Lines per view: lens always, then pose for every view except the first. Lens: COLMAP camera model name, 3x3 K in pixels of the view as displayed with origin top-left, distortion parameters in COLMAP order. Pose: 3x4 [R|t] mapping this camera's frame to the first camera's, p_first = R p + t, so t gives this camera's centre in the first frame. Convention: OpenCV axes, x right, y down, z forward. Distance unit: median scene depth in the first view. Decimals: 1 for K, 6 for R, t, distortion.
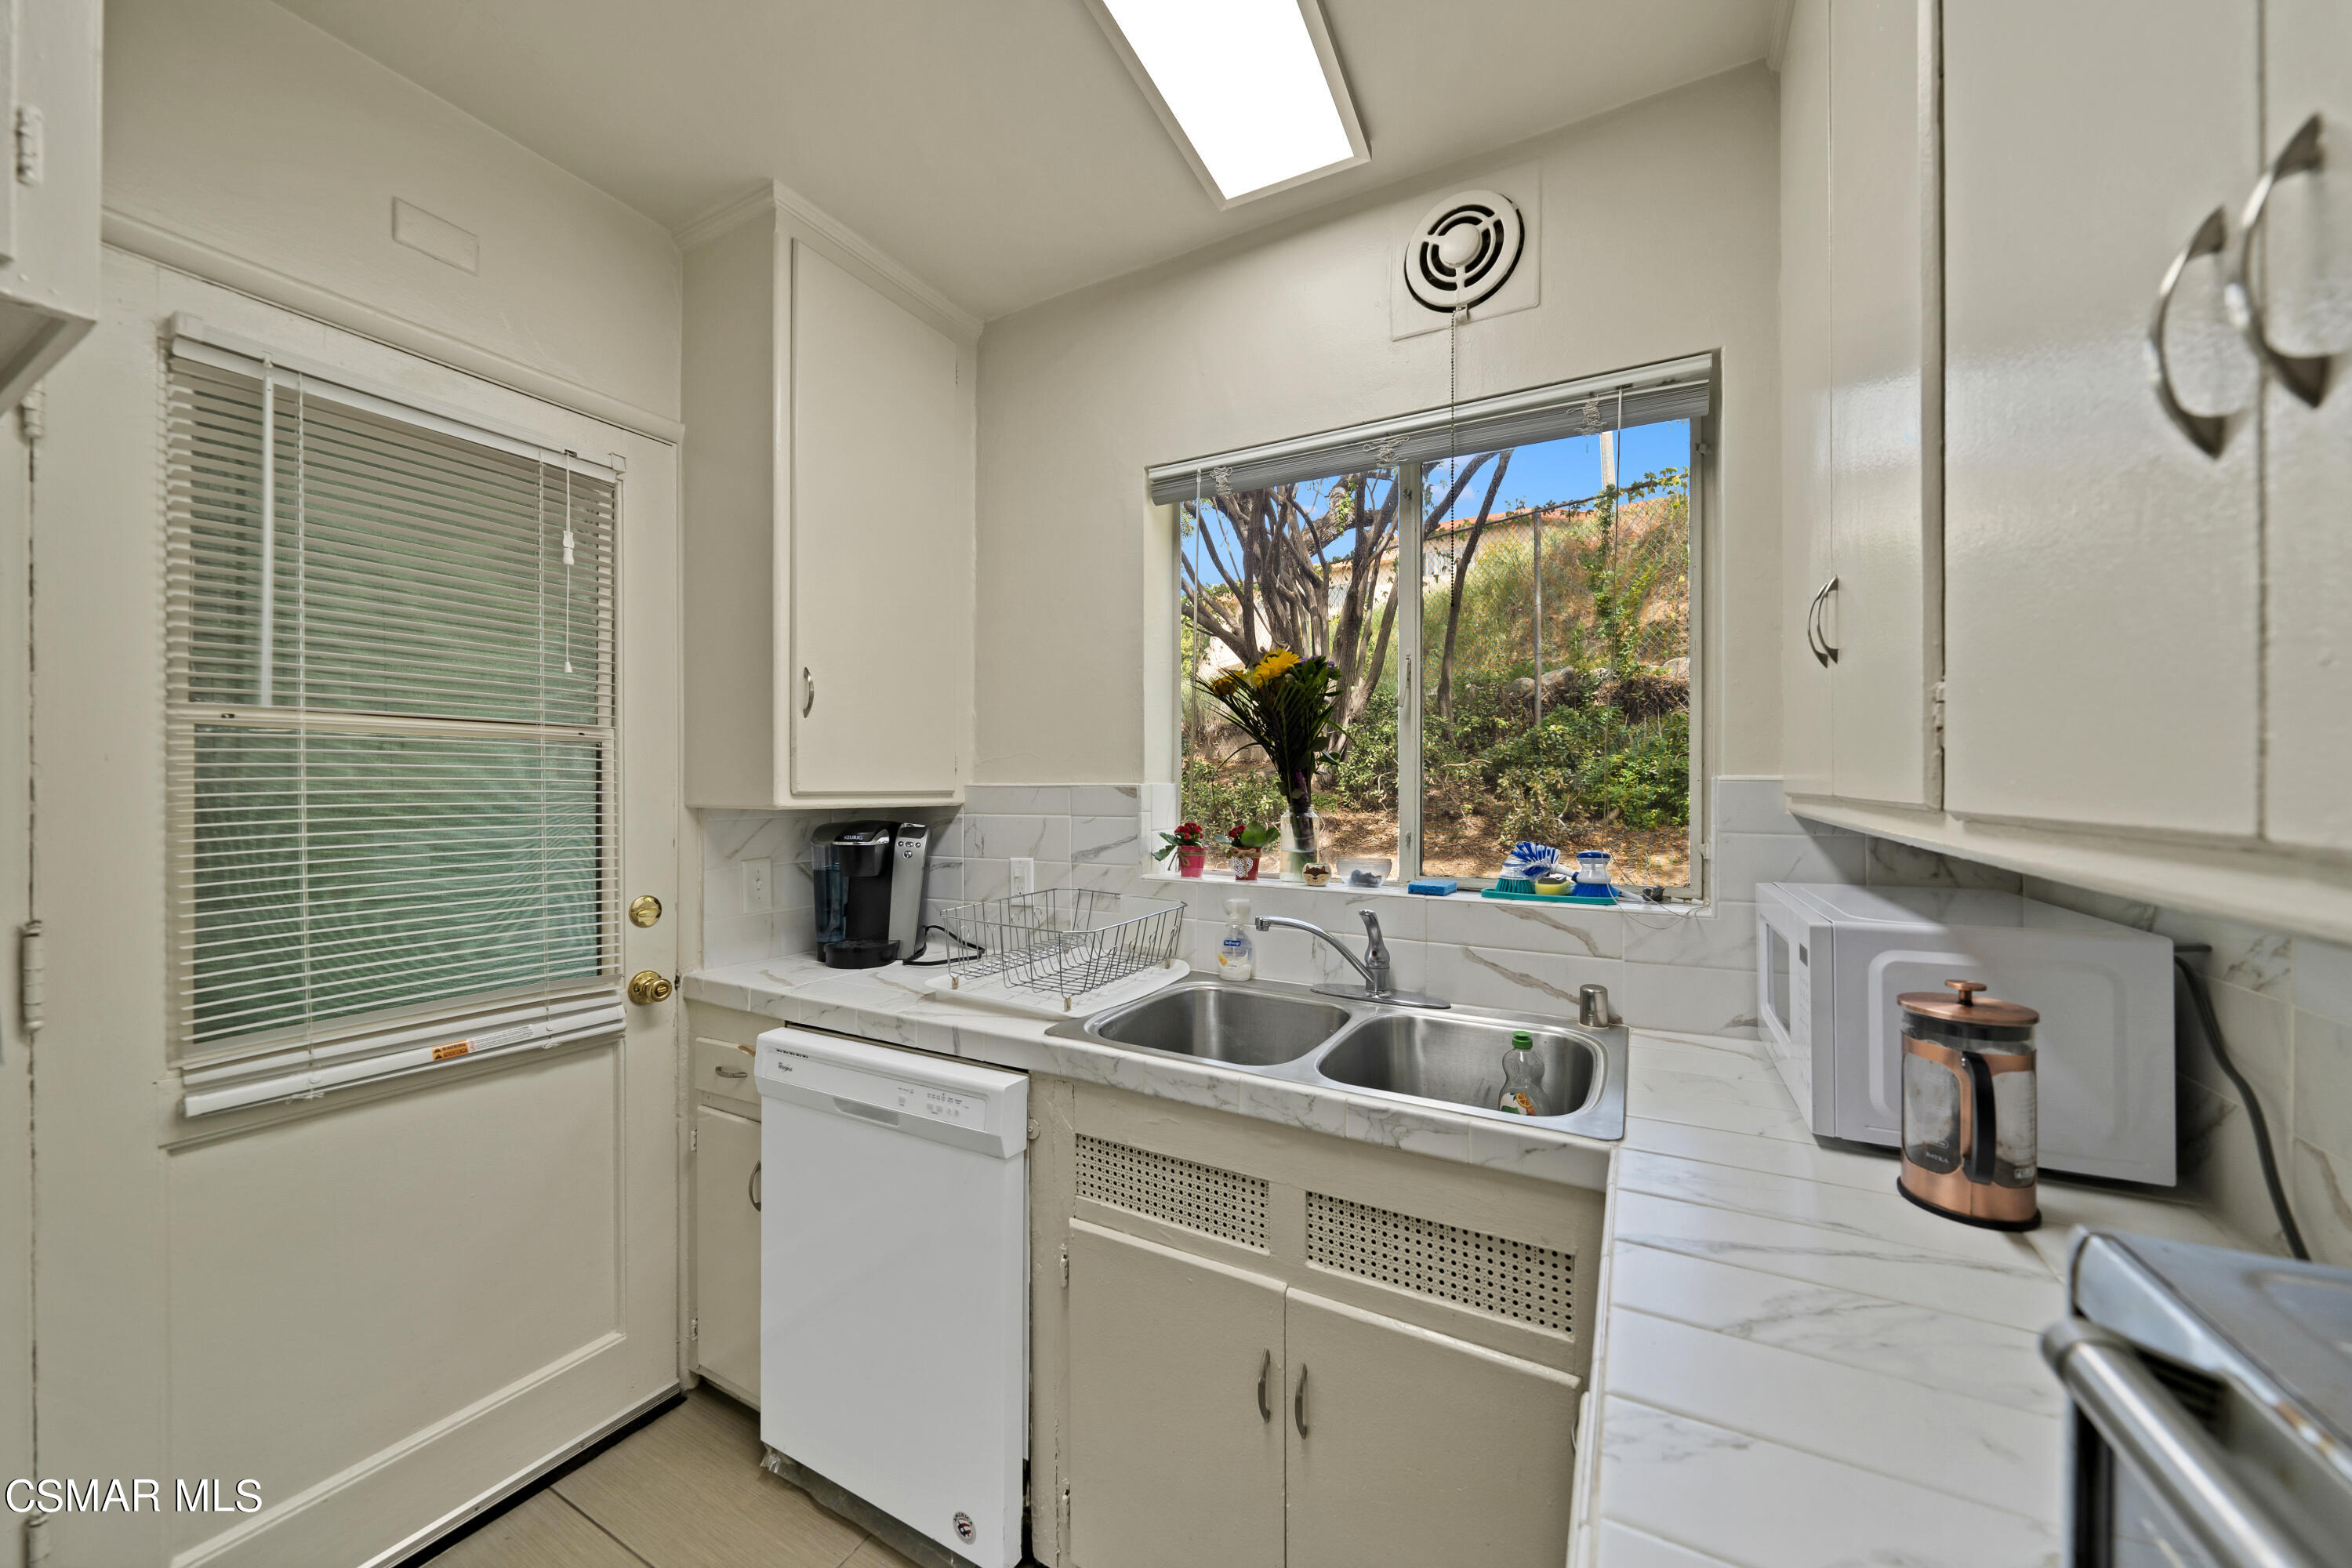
lens RADIAL K [[839.0, 0, 1189.6], [0, 839.0, 787.1], [0, 0, 1]] dist [-0.000912, -0.001143]
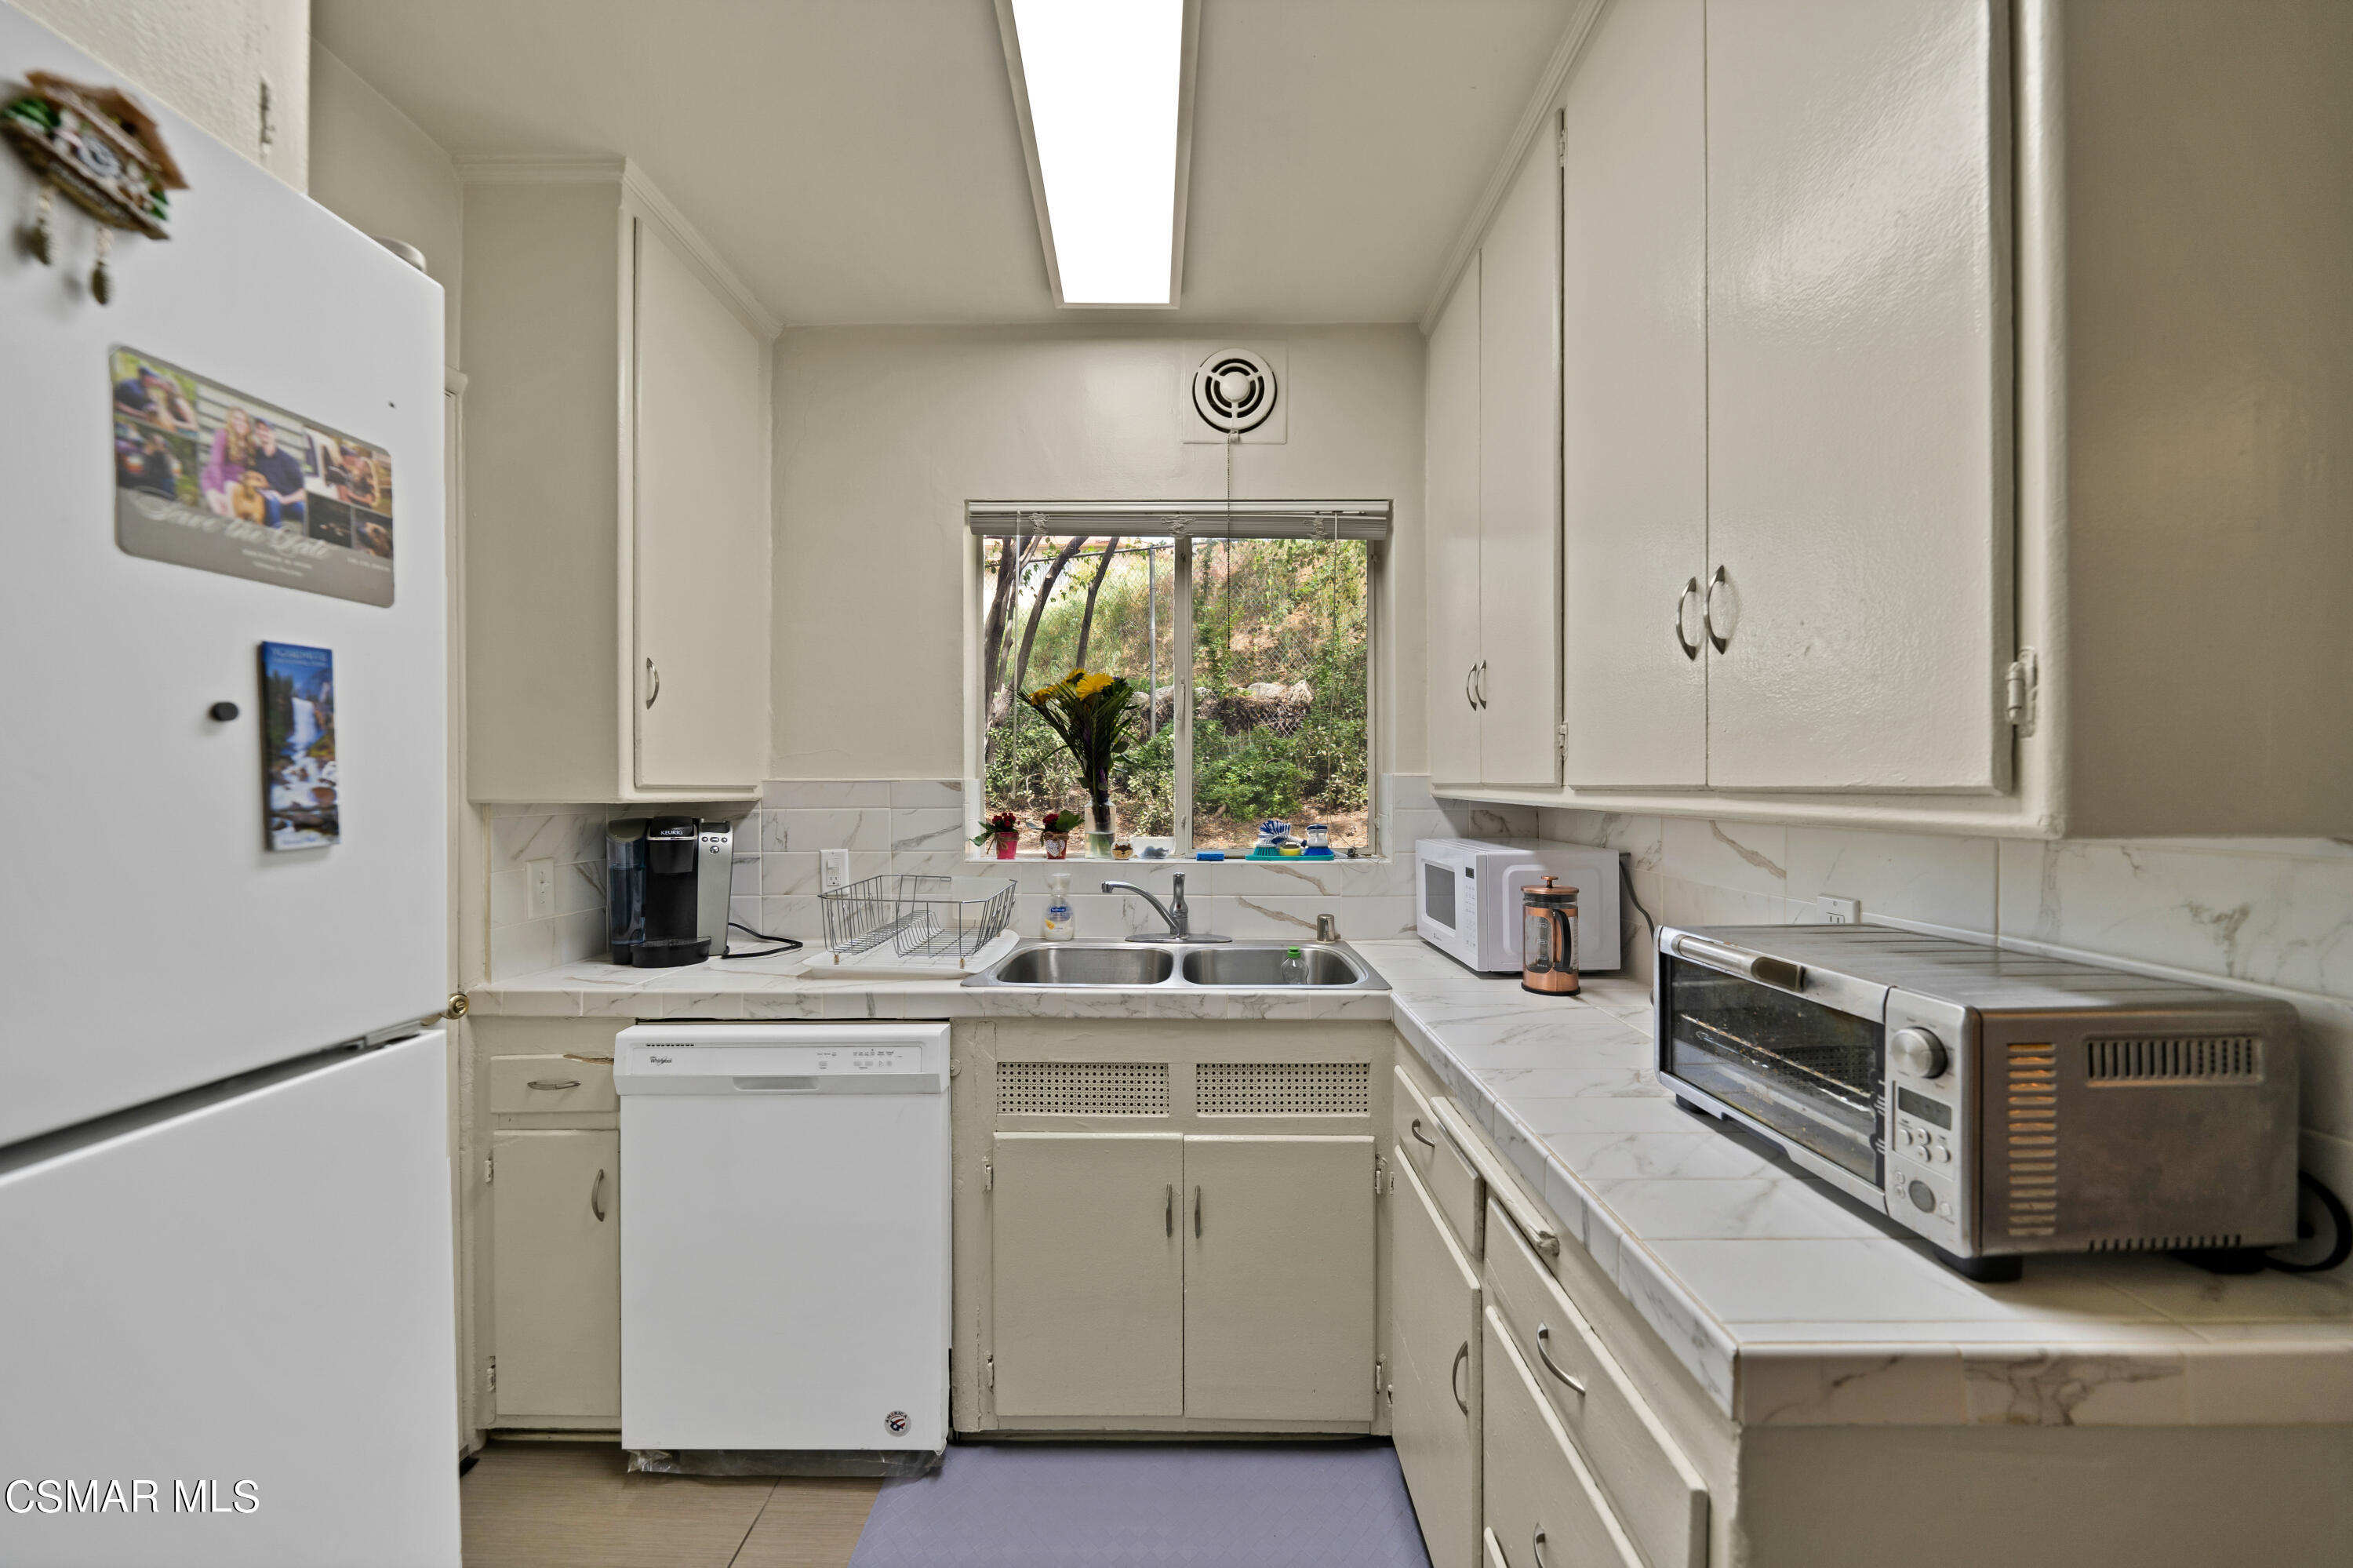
lens RADIAL K [[839.4, 0, 1191.5], [0, 839.4, 790.1], [0, 0, 1]] dist [-0.000912, -0.001143]
pose [[0.880021, -0.003154, 0.474924, -0.400917], [0.003461, 0.999994, 0.000227, 0.015198], [-0.474922, 0.001444, 0.880027, -0.178771]]
